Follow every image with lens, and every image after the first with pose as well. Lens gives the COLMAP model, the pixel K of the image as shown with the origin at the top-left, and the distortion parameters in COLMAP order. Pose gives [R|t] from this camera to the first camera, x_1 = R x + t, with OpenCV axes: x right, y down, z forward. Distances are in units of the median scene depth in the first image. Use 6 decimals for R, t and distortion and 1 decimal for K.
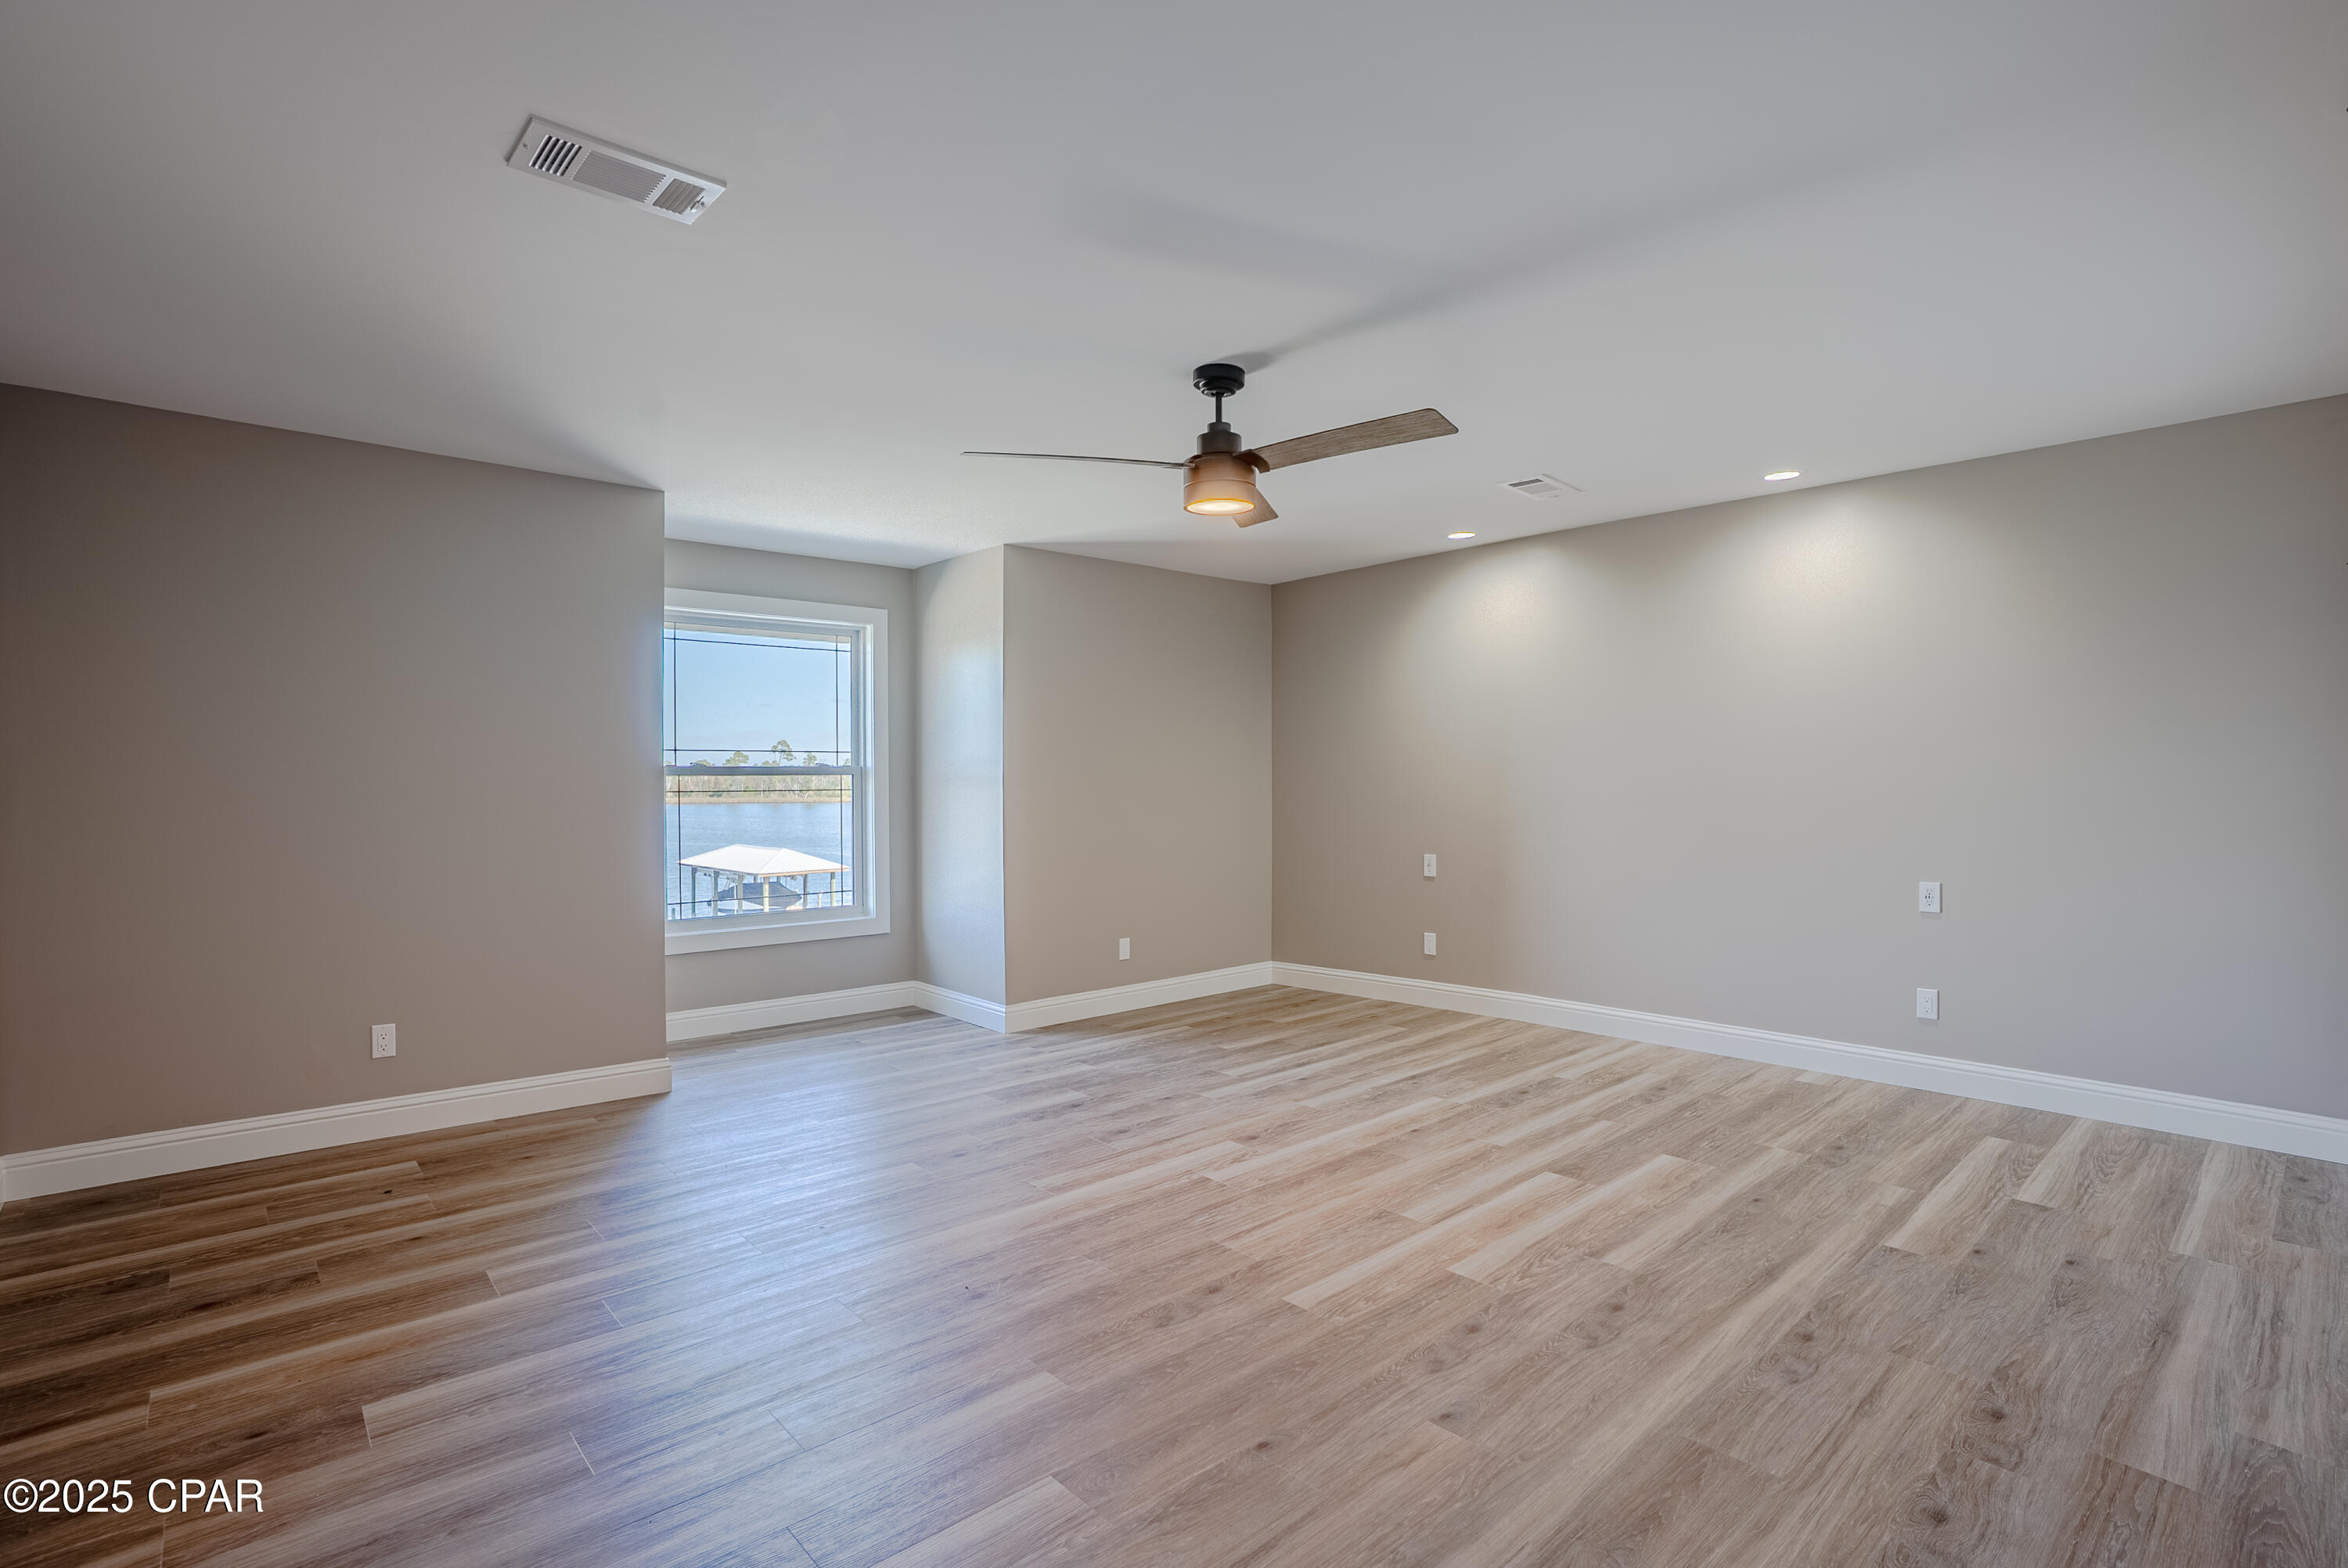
lens RADIAL K [[1116.4, 0, 1169.2], [0, 1116.4, 782.8], [0, 0, 1]] dist [-0.047915, 0.014936]
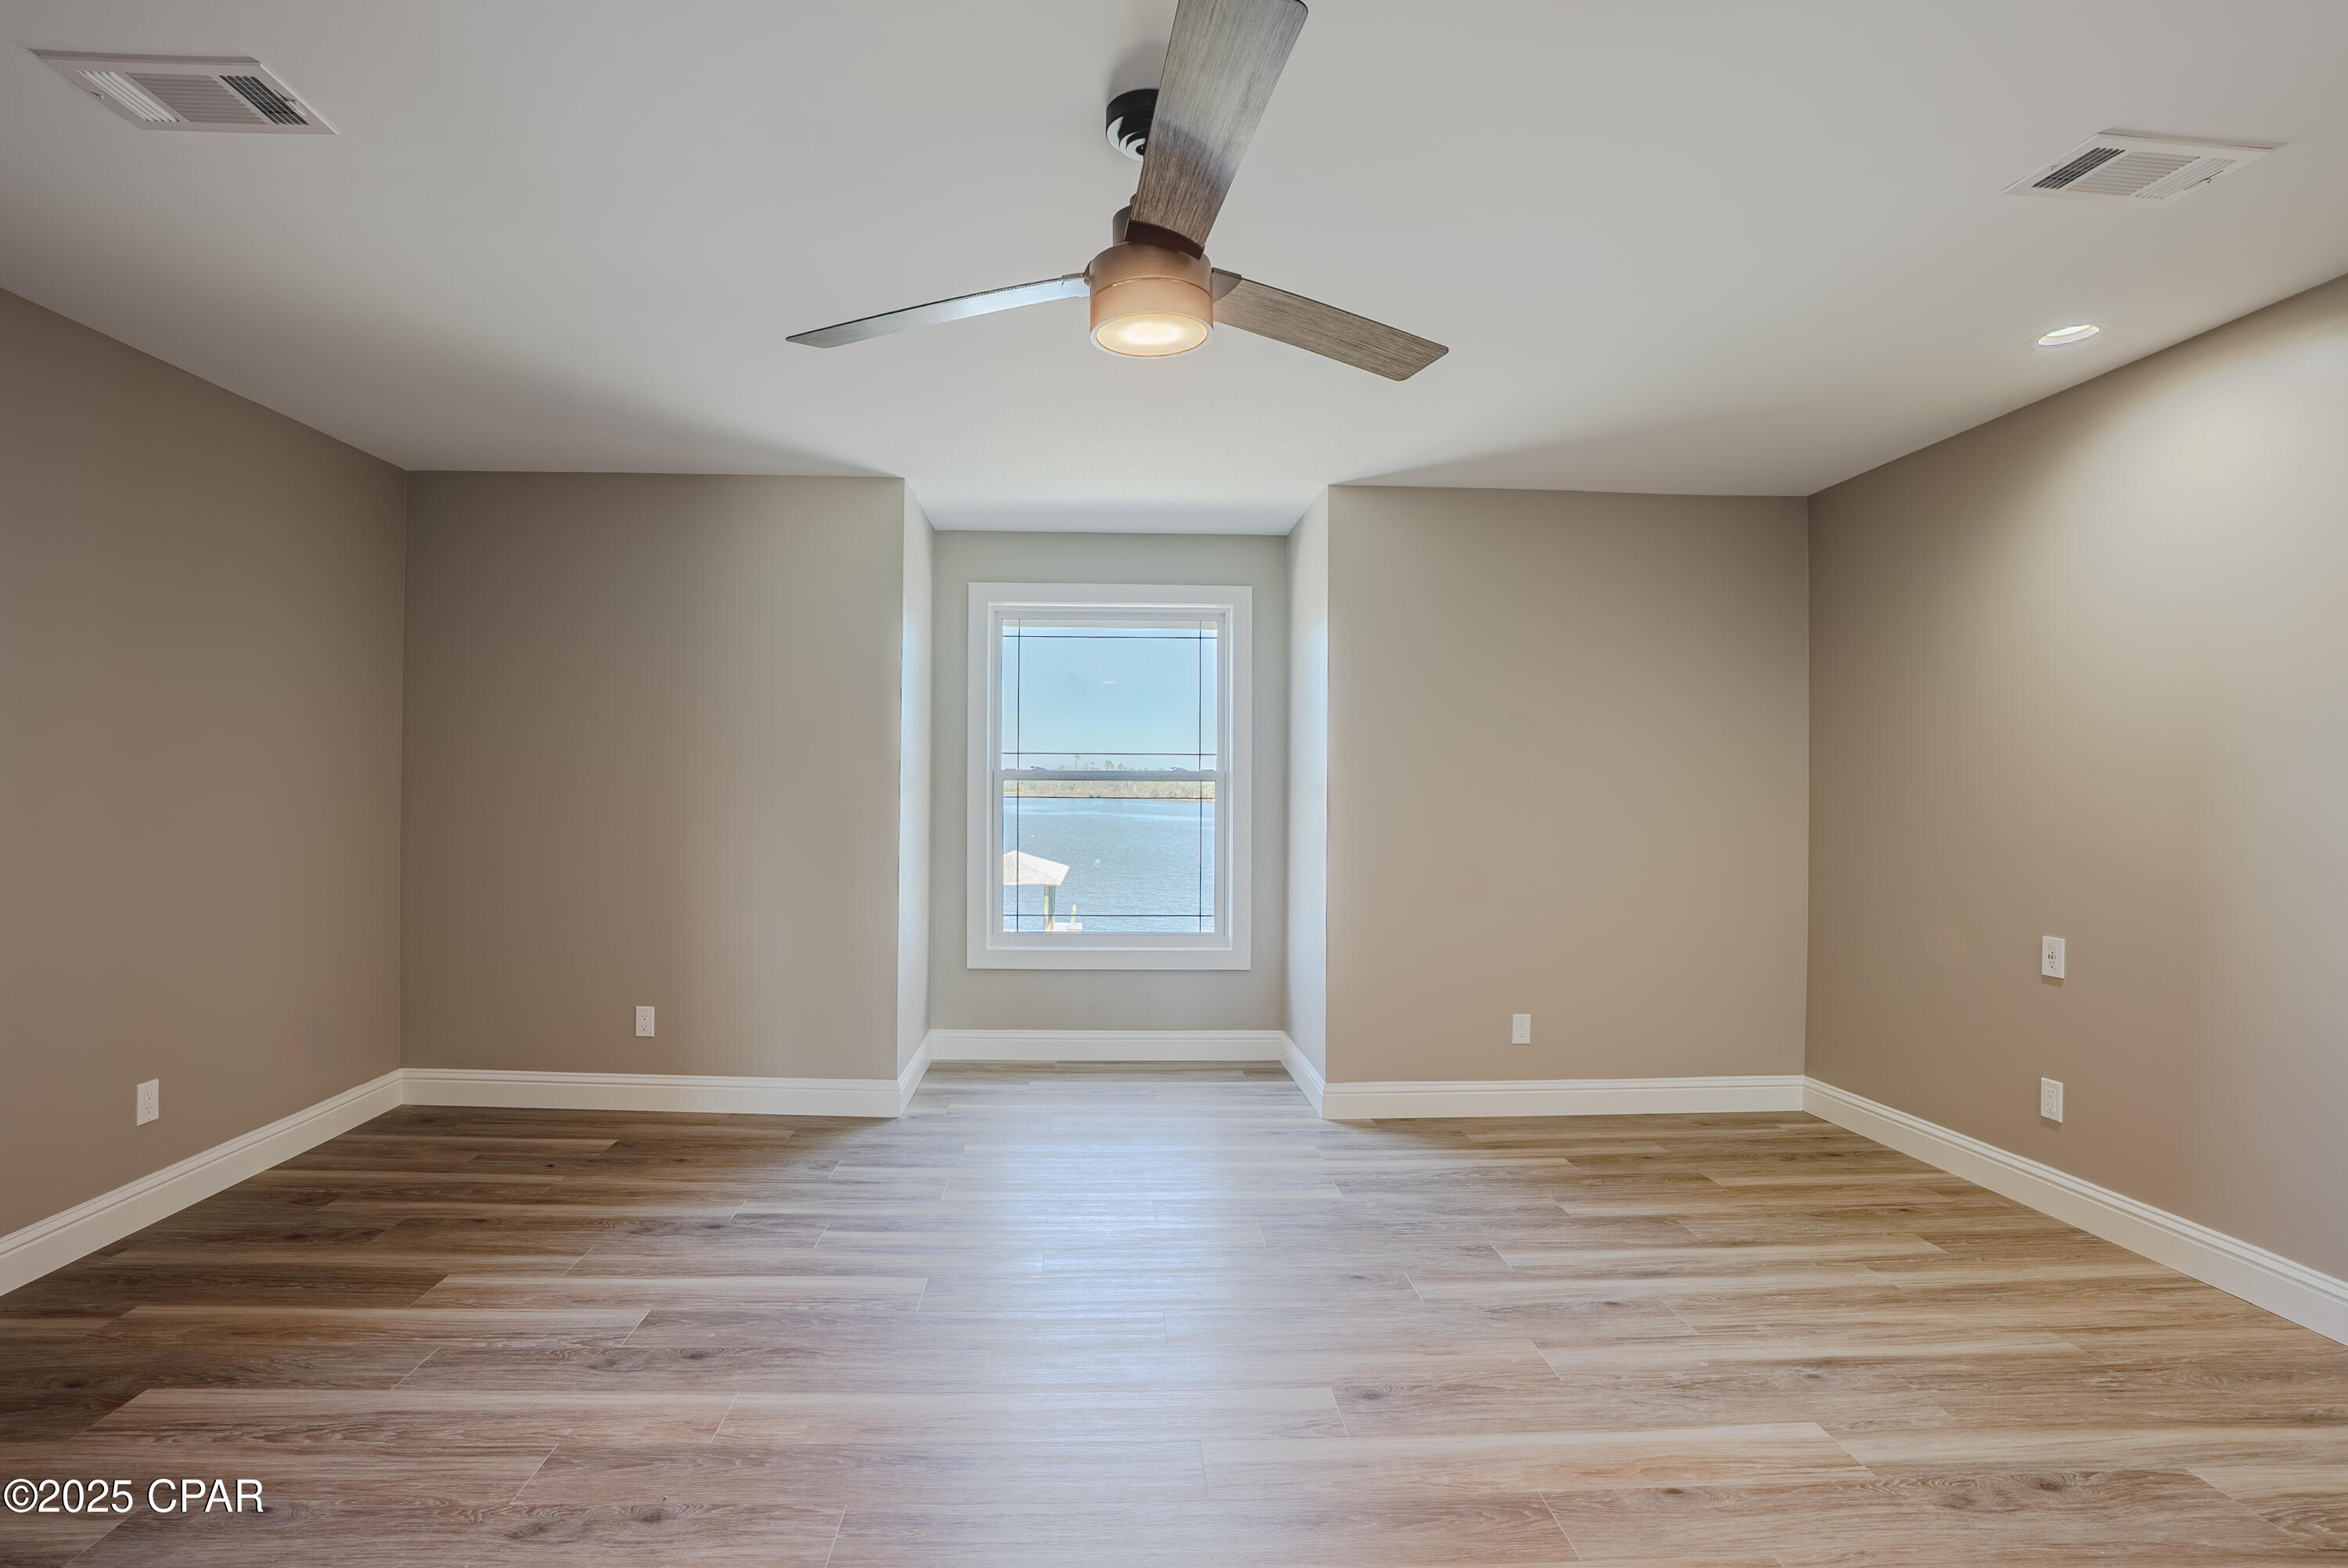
lens RADIAL K [[1116.4, 0, 1151.3], [0, 1116.4, 775.0], [0, 0, 1]] dist [-0.047915, 0.014936]
pose [[0.766901, 0.004084, -0.641752, 0.295371], [-0.014631, 0.999831, -0.011121, -0.002156], [0.641598, 0.017919, 0.766832, 0.385074]]
